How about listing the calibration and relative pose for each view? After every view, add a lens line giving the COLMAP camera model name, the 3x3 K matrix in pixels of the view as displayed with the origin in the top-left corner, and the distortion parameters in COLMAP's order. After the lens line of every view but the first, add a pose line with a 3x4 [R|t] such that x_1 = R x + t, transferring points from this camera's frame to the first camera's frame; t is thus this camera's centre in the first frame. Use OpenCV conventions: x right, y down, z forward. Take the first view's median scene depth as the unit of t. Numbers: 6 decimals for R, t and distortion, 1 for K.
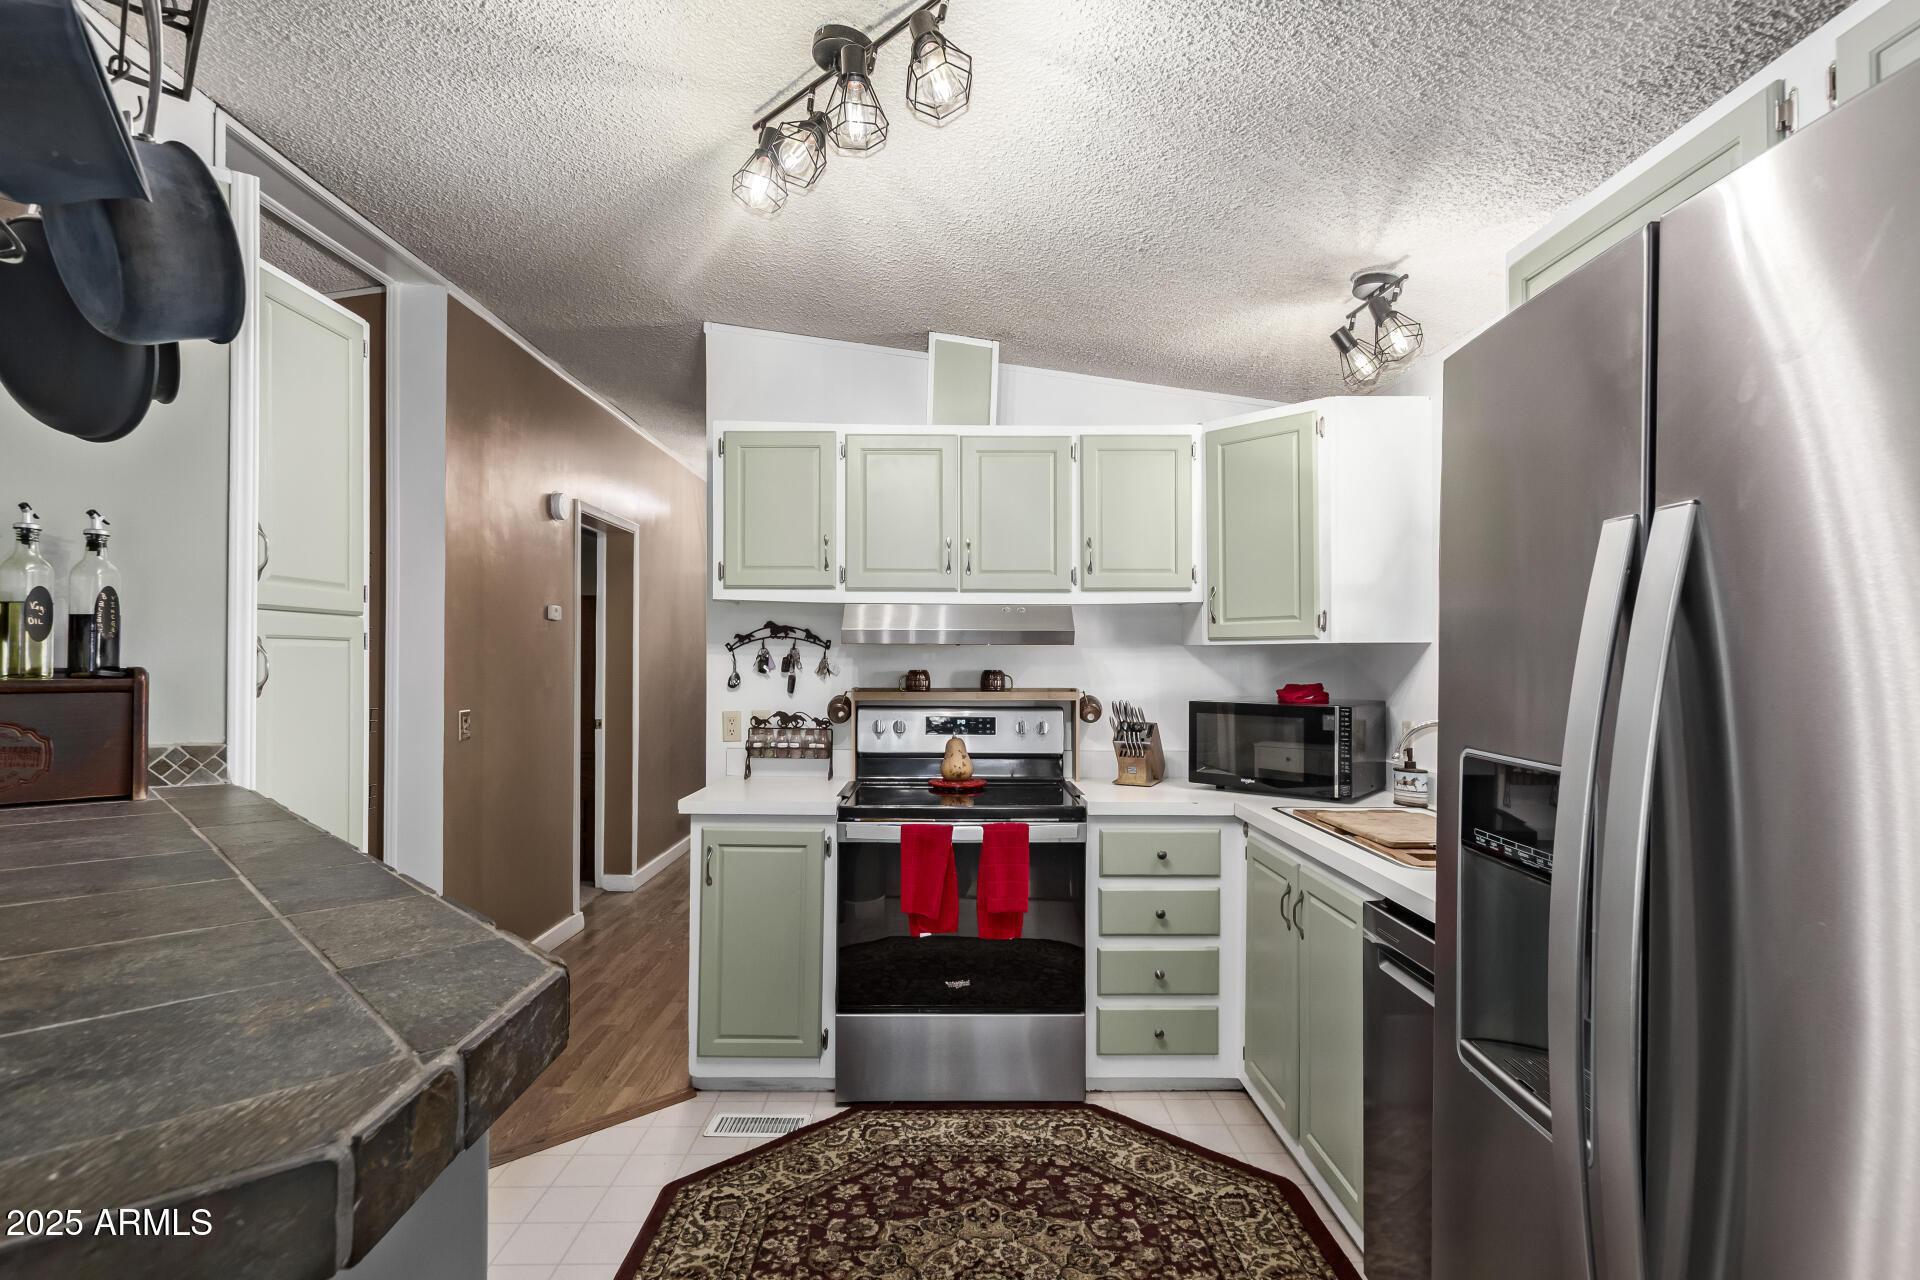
lens RADIAL K [[908.0, 0, 963.0], [0, 908.0, 649.4], [0, 0, 1]] dist [-0.003467, 0.002846]
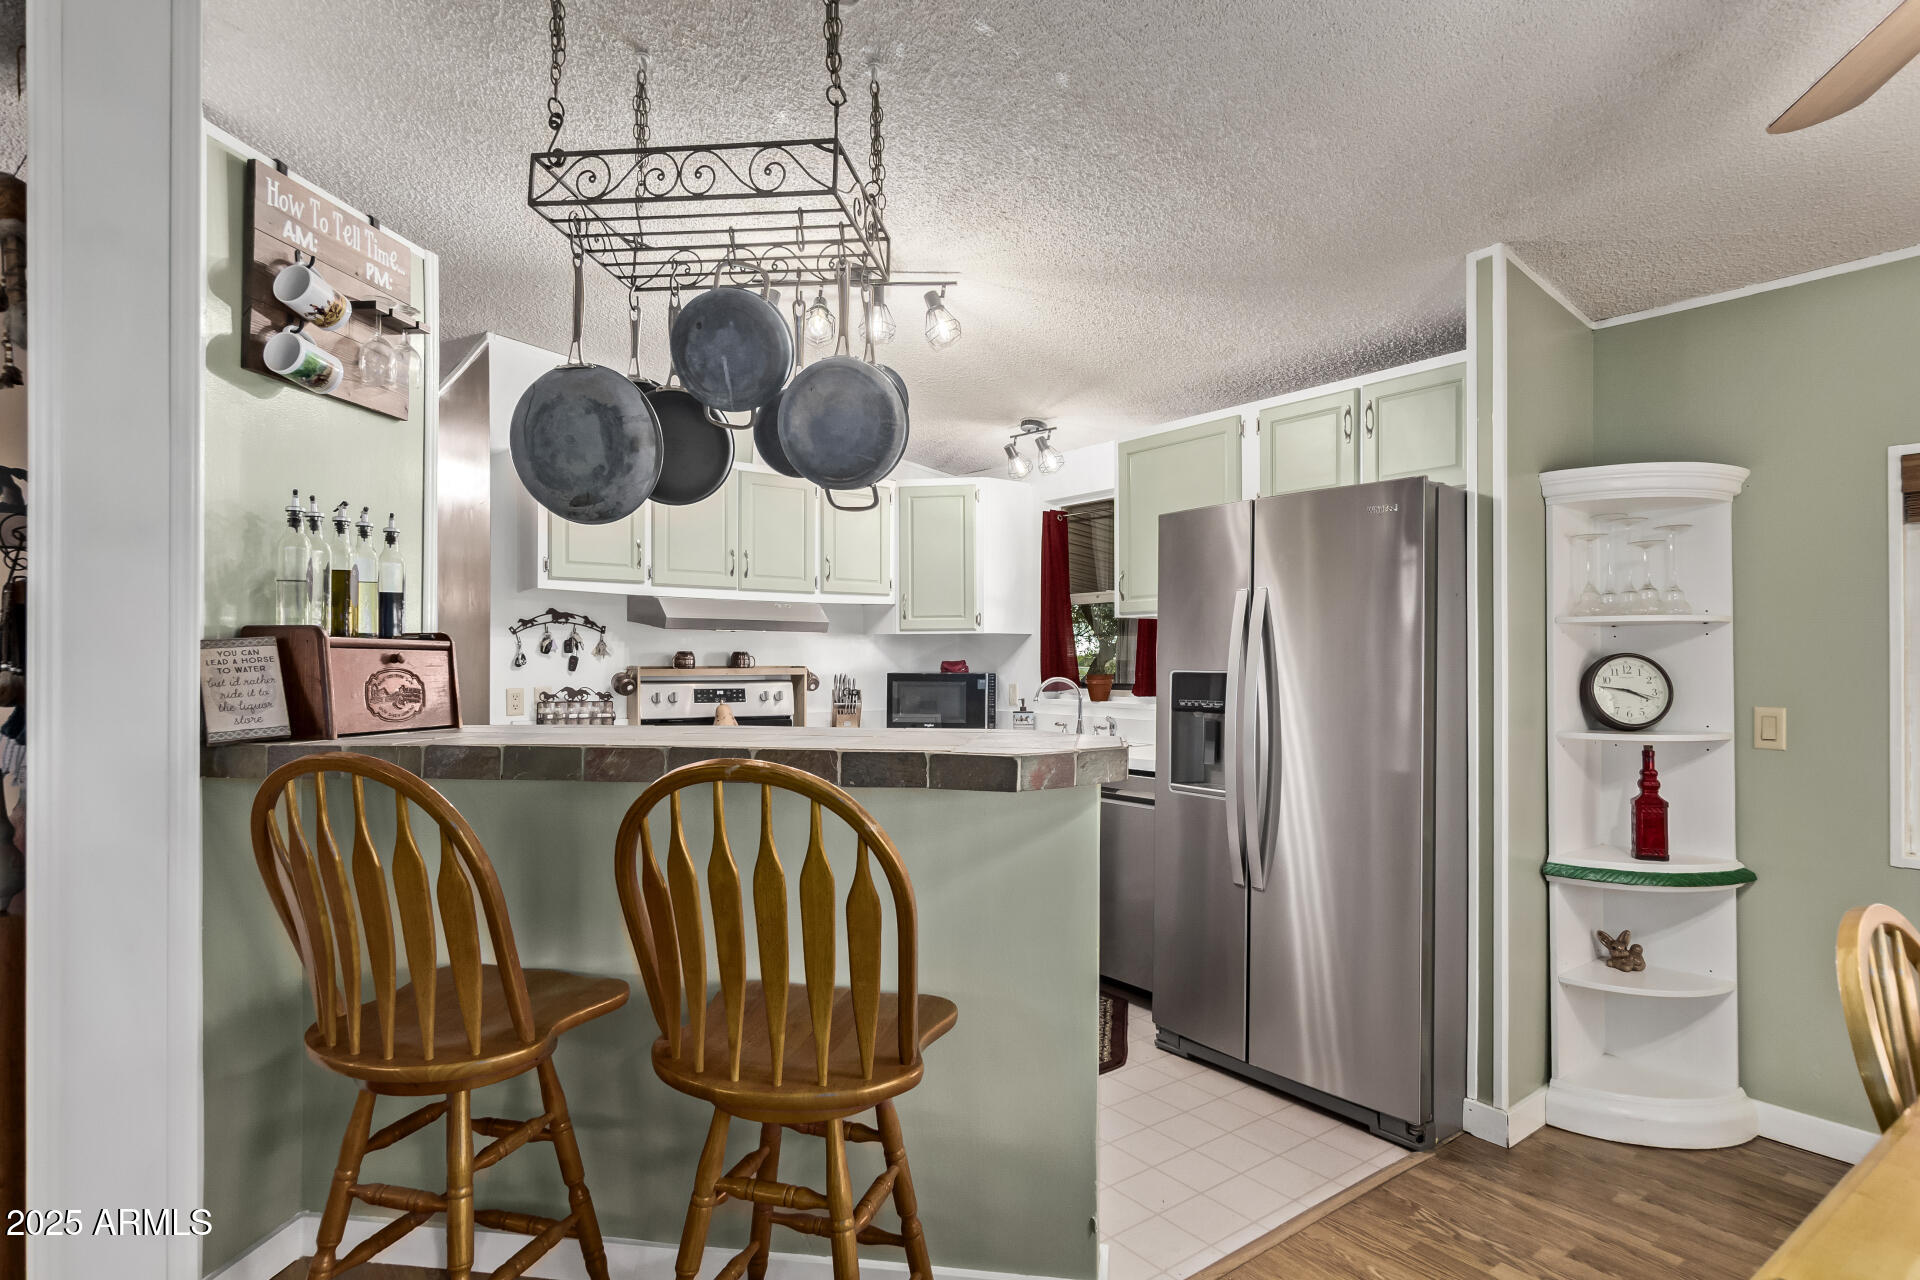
lens RADIAL K [[1001.7, 0, 970.2], [0, 1001.7, 653.3], [0, 0, 1]] dist [0.002558, 0.000559]
pose [[0.799348, 0.002724, 0.600863, -0.558823], [-0.005762, 0.999978, 0.003132, 0.018944], [-0.600841, -0.005965, 0.799346, -0.321434]]
